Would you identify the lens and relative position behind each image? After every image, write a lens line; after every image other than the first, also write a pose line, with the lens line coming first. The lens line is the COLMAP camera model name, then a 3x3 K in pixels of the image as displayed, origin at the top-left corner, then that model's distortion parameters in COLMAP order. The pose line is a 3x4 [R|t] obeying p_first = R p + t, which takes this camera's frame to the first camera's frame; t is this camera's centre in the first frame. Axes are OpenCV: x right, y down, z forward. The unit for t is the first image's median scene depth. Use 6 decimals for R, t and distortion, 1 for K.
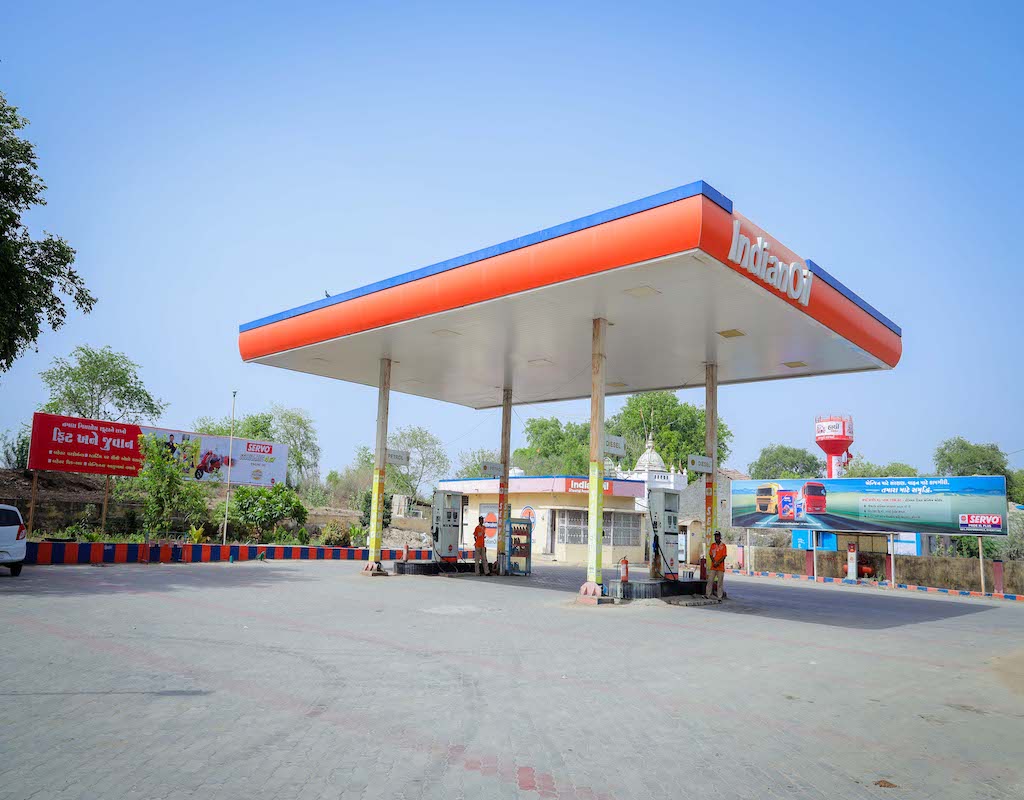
lens RADIAL K [[768.8, 0, 508.6], [0, 768.8, 424.0], [0, 0, 1]] dist [-0.001718, -0.004813]
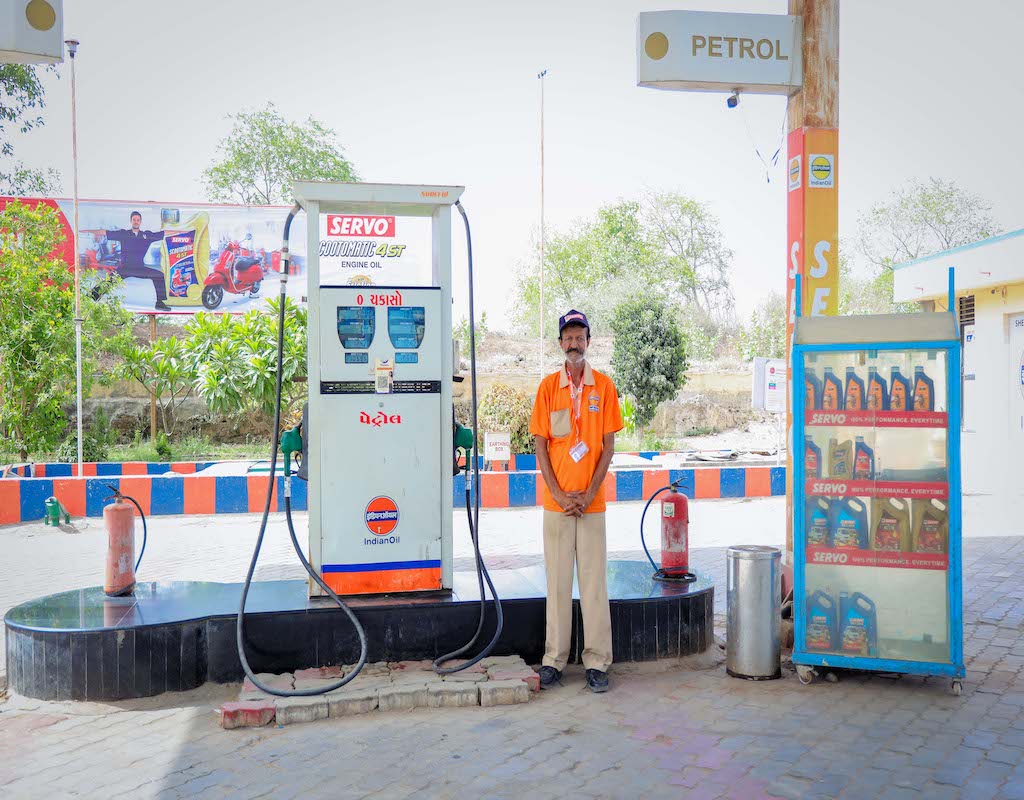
lens RADIAL K [[984.2, 0, 506.2], [0, 984.2, 402.2], [0, 0, 1]] dist [0.082328, 0.000000]
pose [[0.802324, -0.043456, -0.595304, 0.066597], [0.124957, 0.987475, 0.096328, 0.101092], [0.583662, -0.151674, 0.797705, 0.719737]]
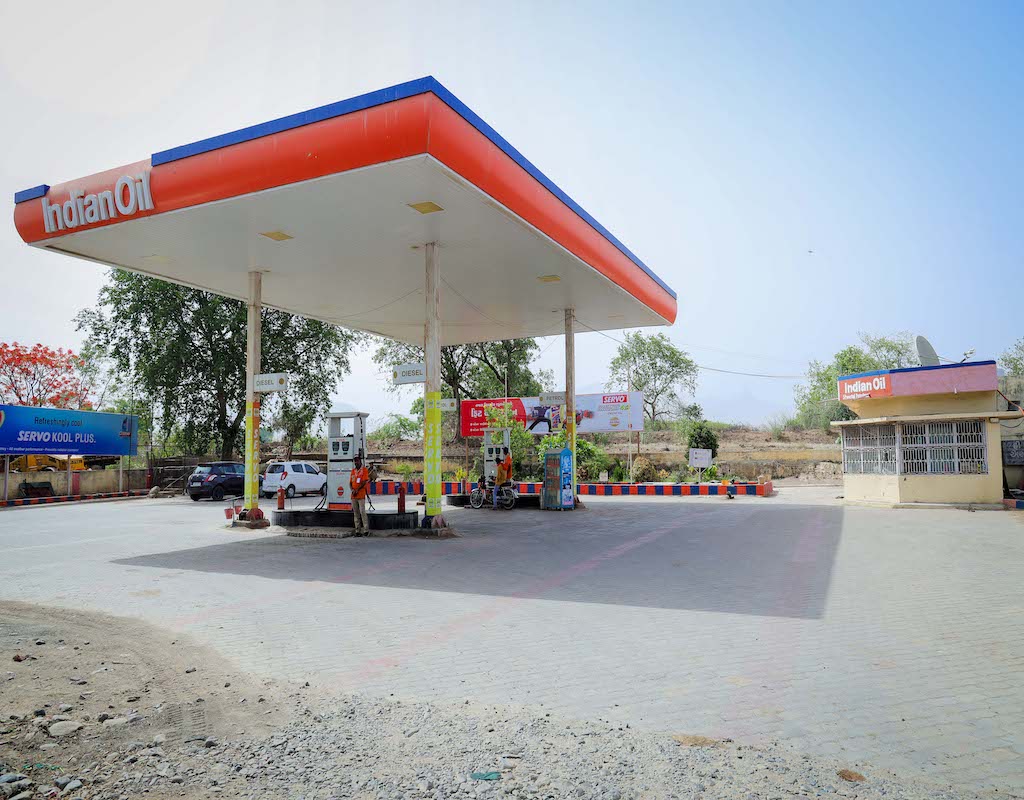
lens RADIAL K [[695.8, 0, 507.2], [0, 695.8, 403.8], [0, 0, 1]] dist [-0.051795, 0.000557]
pose [[0.311392, -0.125553, -0.941951, 0.708524], [0.154961, 0.984674, -0.080021, 0.115082], [0.937562, -0.121048, 0.326076, 0.616261]]
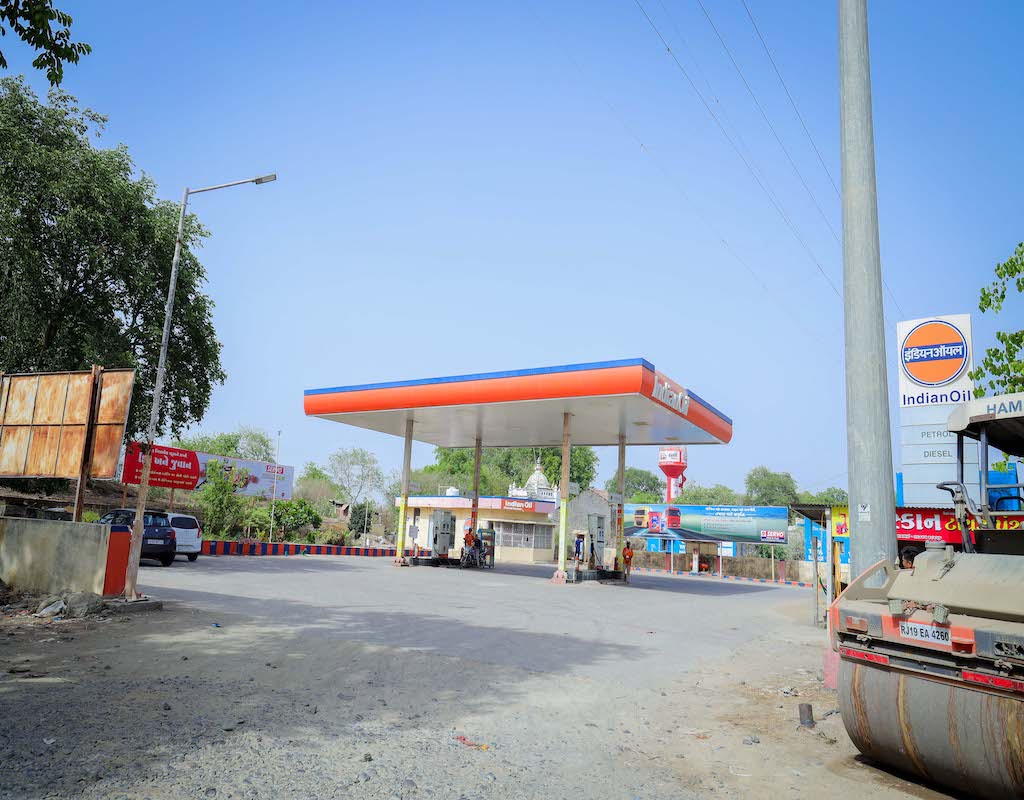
lens RADIAL K [[695.8, 0, 509.5], [0, 695.8, 402.7], [0, 0, 1]] dist [-0.051795, 0.000557]
pose [[0.983308, 0.050214, 0.174882, -0.169189], [-0.041776, 0.997793, -0.051607, -0.046091], [-0.177087, 0.043440, 0.983236, -0.291322]]
